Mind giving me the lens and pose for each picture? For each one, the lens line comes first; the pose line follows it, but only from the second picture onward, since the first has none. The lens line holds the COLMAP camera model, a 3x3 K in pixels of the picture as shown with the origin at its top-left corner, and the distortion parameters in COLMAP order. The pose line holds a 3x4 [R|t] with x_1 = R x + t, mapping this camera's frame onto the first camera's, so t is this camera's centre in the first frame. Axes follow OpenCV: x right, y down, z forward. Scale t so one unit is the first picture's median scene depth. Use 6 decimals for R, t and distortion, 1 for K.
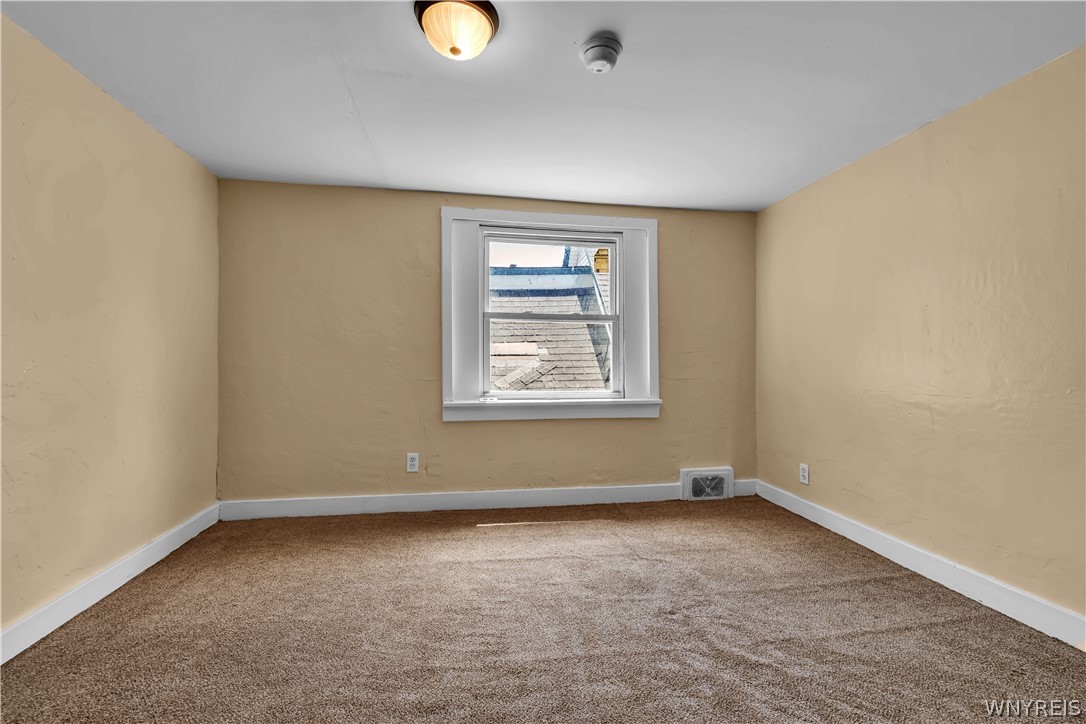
lens RADIAL K [[480.9, 0, 542.3], [0, 480.9, 360.8], [0, 0, 1]] dist [0.002051, -0.001243]
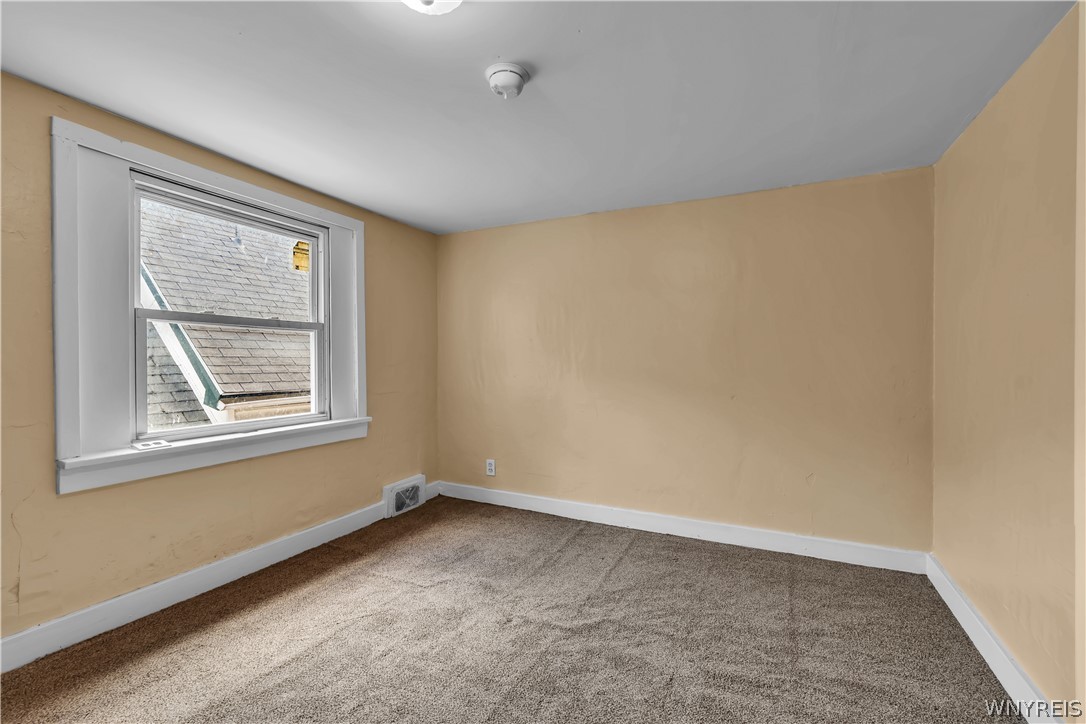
lens RADIAL K [[480.9, 0, 542.9], [0, 480.9, 361.3], [0, 0, 1]] dist [0.002051, -0.001243]
pose [[0.571630, -0.006423, 0.820487, -0.343545], [-0.001202, 0.999962, 0.008666, -0.038013], [-0.820511, -0.005940, 0.571600, 0.201787]]
